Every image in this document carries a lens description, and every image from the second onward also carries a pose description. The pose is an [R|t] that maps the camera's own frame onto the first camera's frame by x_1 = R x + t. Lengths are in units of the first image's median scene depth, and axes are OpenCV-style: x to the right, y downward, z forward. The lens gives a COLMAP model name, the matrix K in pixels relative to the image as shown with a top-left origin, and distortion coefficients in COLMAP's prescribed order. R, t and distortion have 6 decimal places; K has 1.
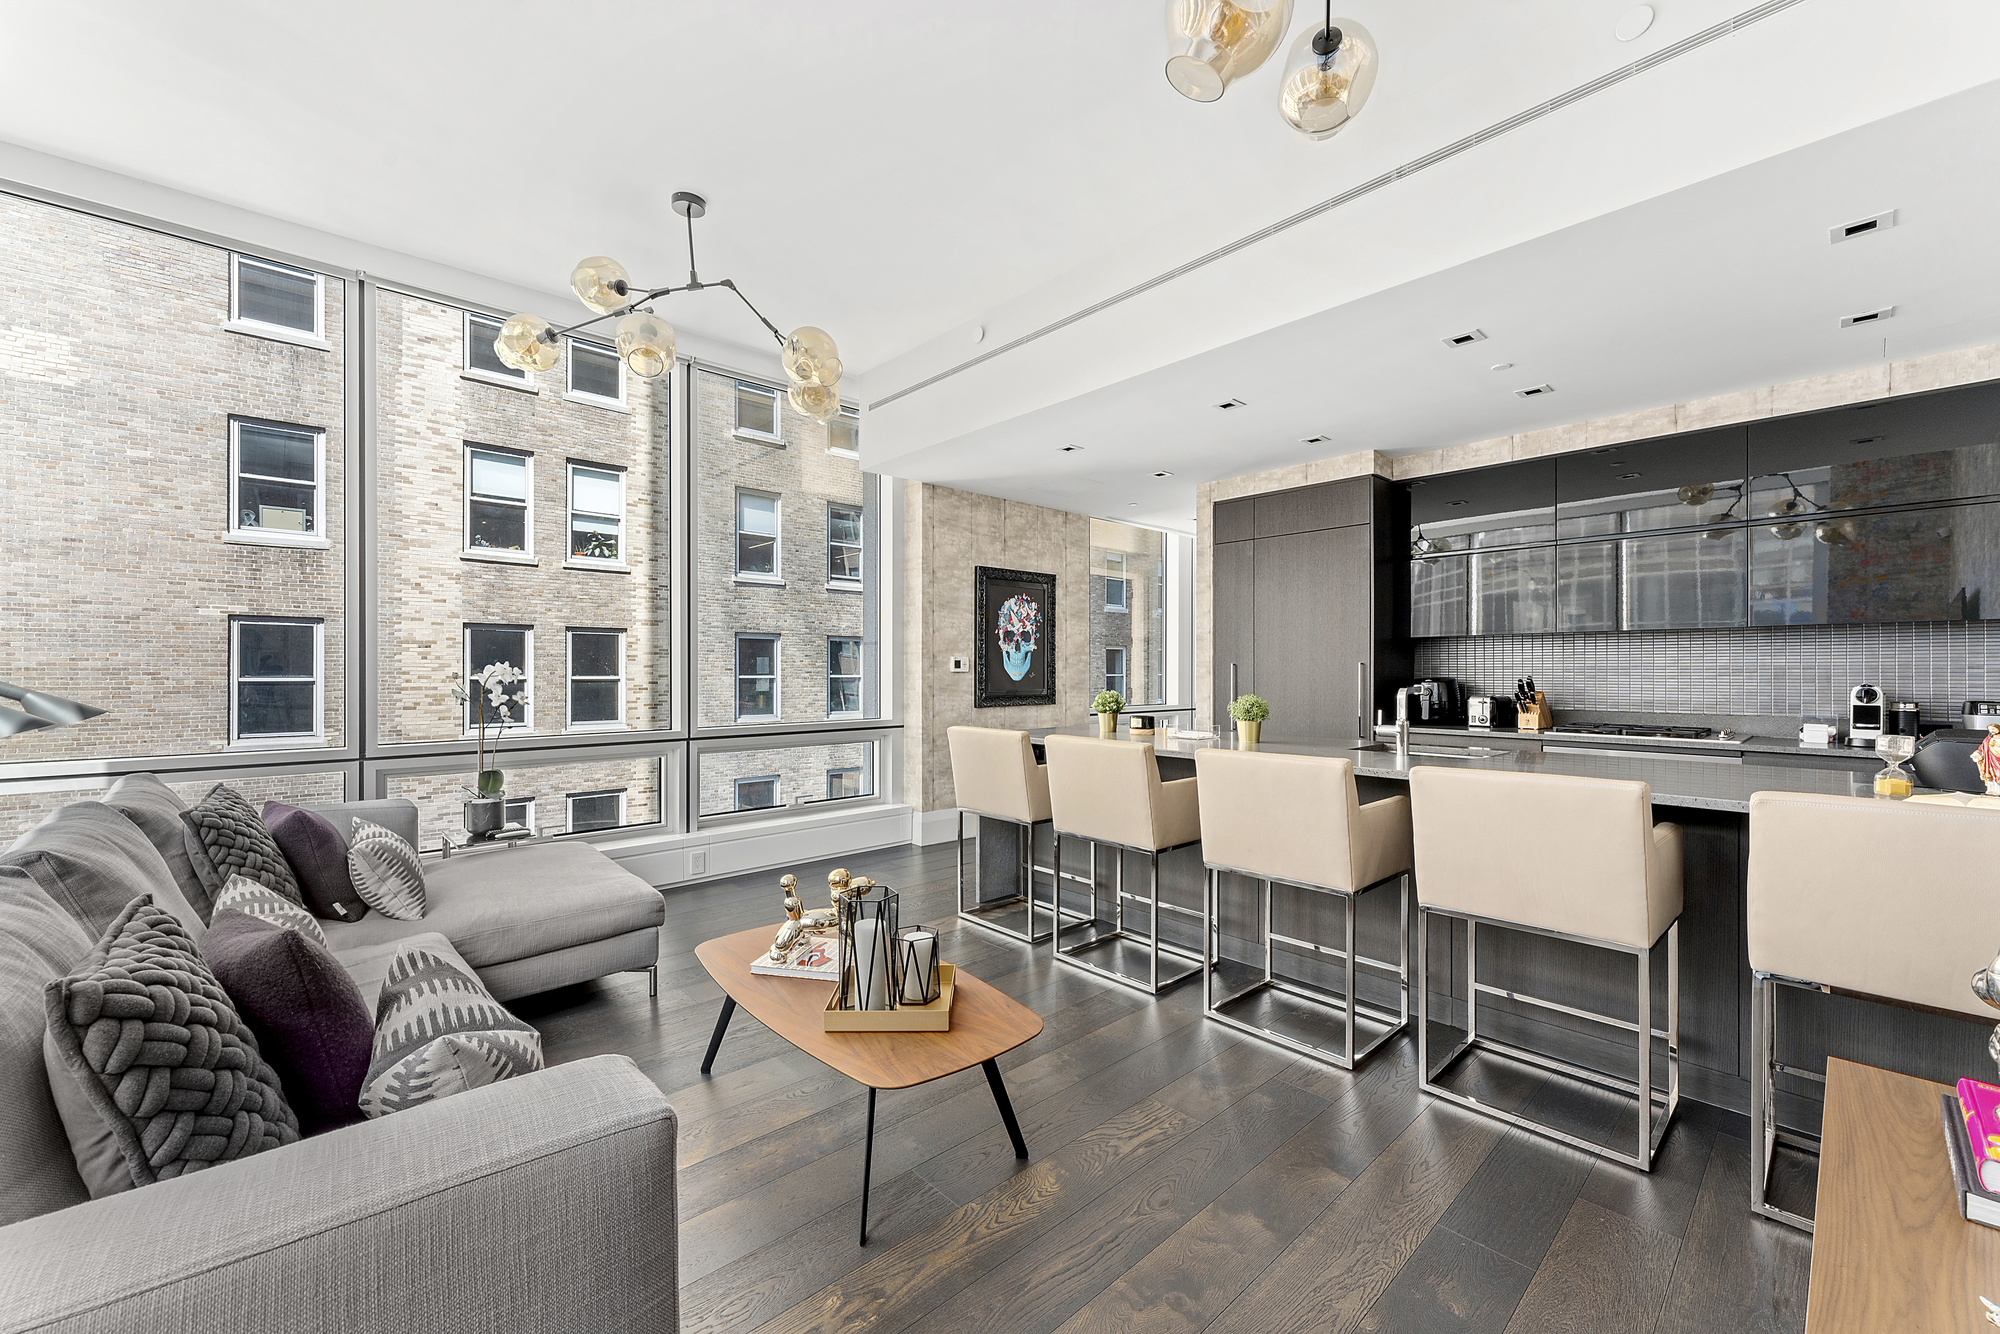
lens RADIAL K [[792.4, 0, 1001.7], [0, 792.4, 670.4], [0, 0, 1]] dist [0.001208, -0.000097]
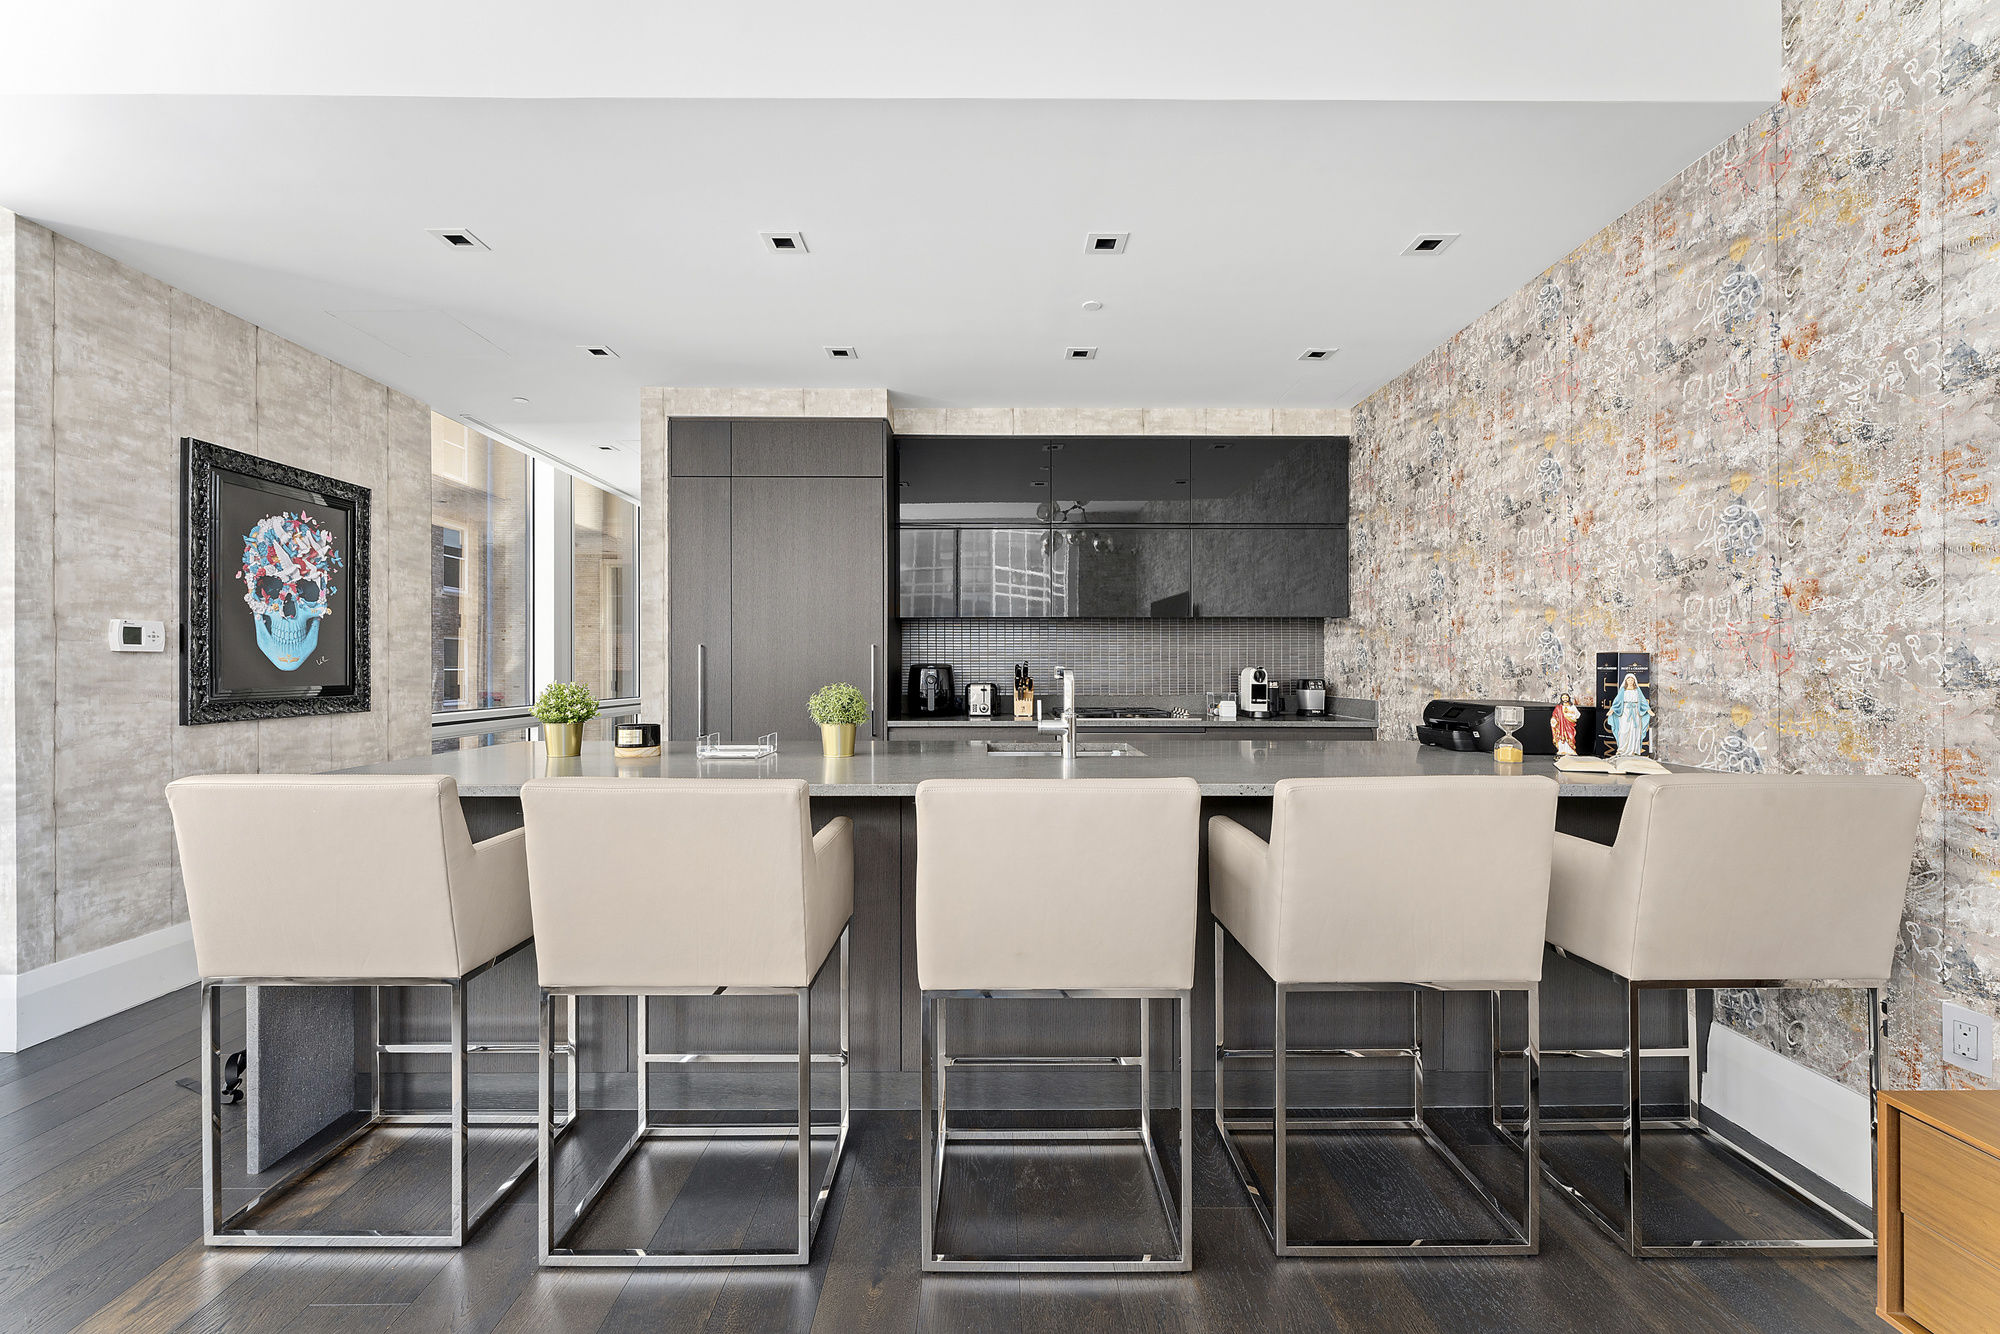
lens RADIAL K [[792.4, 0, 996.2], [0, 792.4, 667.3], [0, 0, 1]] dist [0.001208, -0.000097]
pose [[0.676624, -0.000542, 0.736328, -0.057275], [-0.000169, 1.000000, 0.000891, 0.011095], [-0.736328, -0.000727, 0.676624, 0.310588]]
